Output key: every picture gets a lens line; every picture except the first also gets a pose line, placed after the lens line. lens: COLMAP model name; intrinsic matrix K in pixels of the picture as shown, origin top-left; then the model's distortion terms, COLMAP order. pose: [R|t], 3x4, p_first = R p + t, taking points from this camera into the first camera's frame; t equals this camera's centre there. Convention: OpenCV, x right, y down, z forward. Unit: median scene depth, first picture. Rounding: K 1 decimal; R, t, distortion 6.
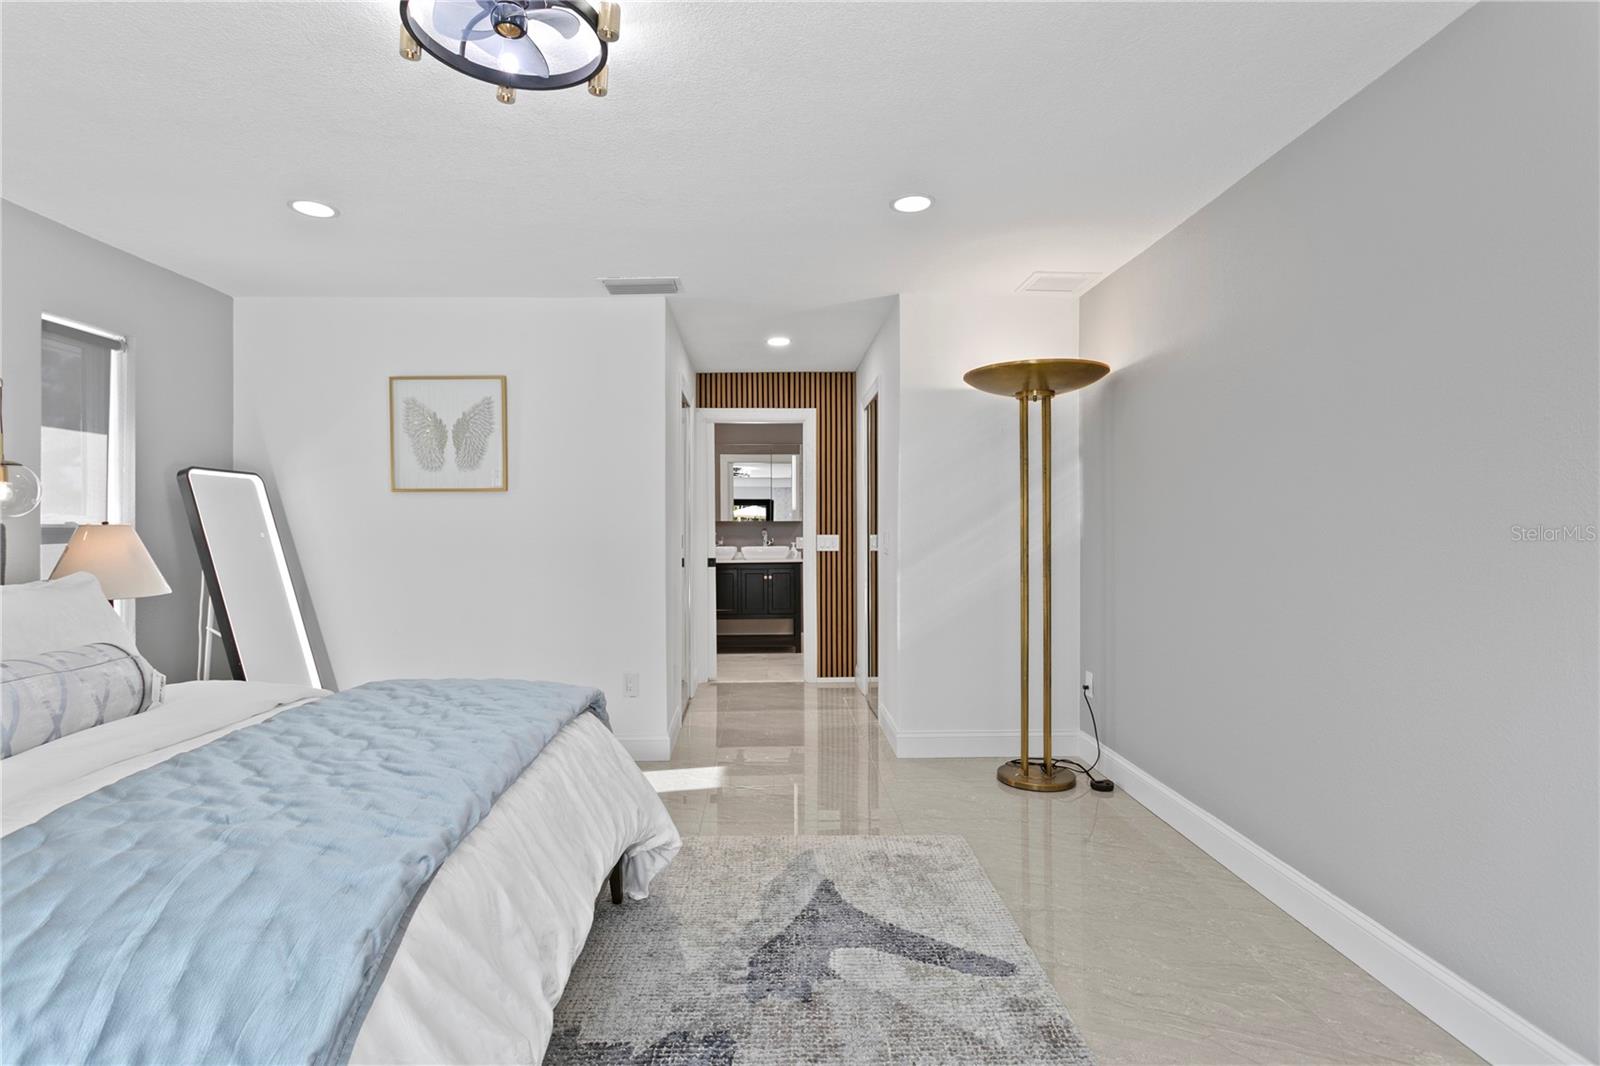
lens RADIAL K [[811.4, 0, 796.3], [0, 811.4, 526.2], [0, 0, 1]] dist [-0.002097, 0.000324]
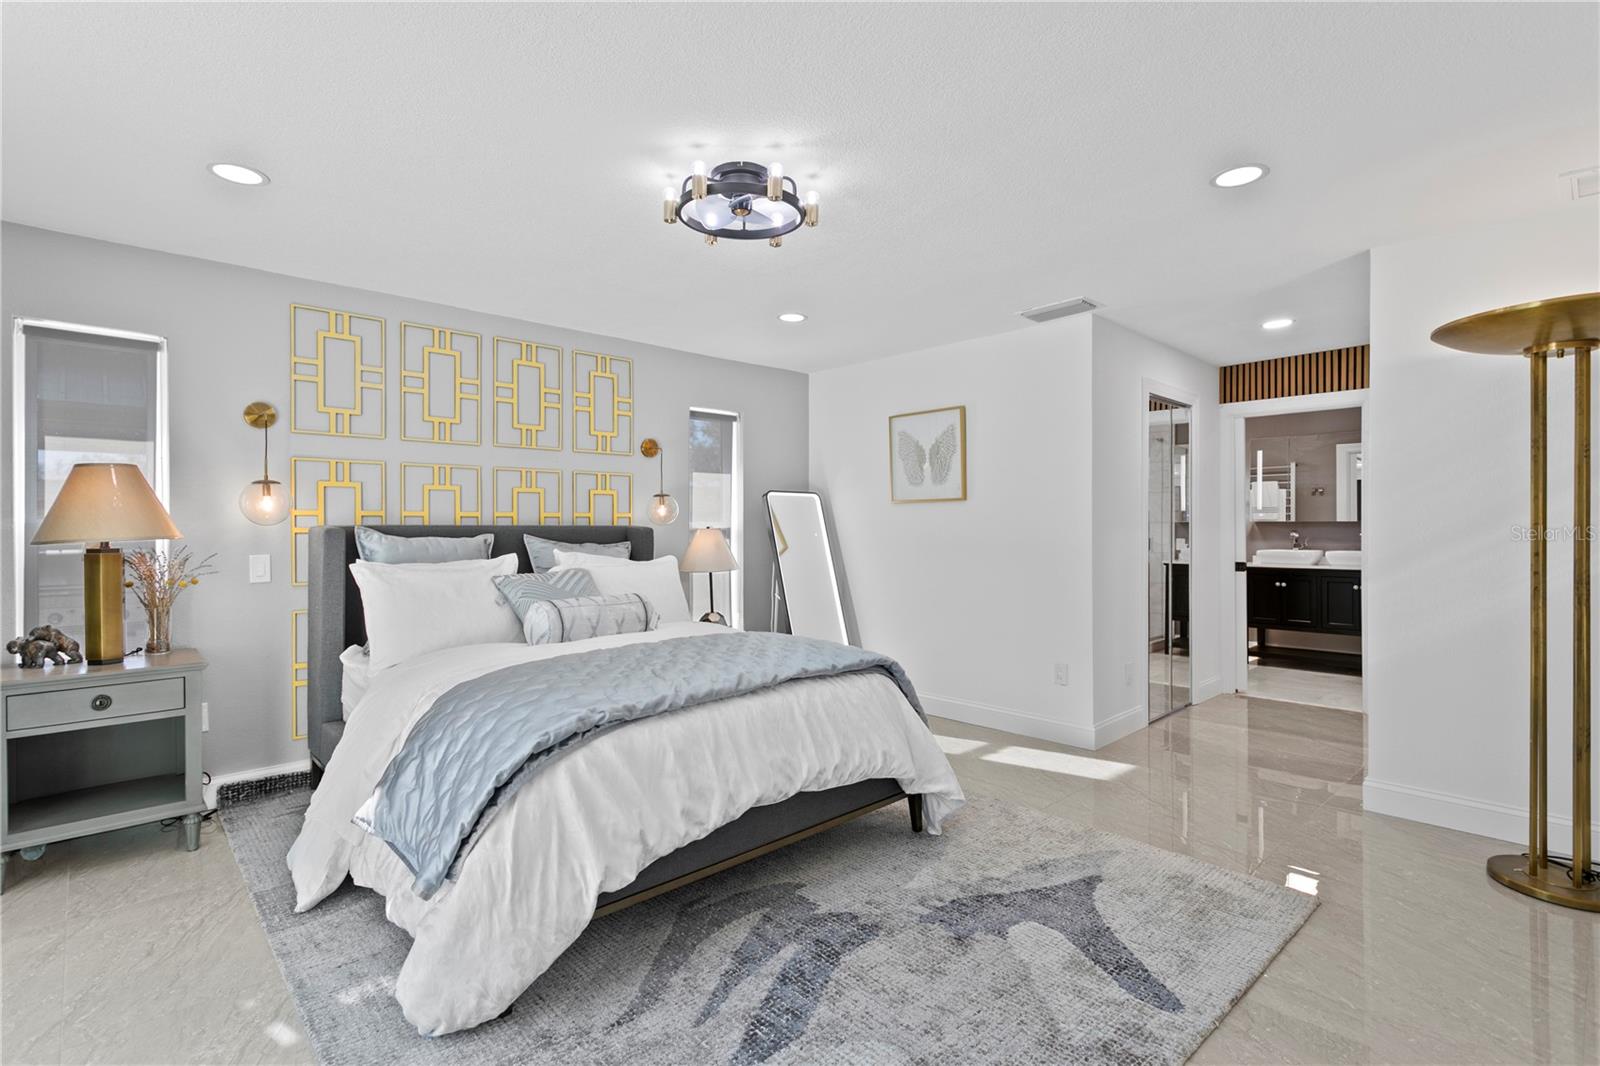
lens RADIAL K [[754.7, 0, 781.6], [0, 754.7, 532.3], [0, 0, 1]] dist [0.000598, 0.001810]
pose [[0.665628, 0.007563, -0.746246, 0.335969], [0.000825, 0.999941, 0.010870, -0.008520], [0.746284, -0.007852, 0.665582, 0.043511]]
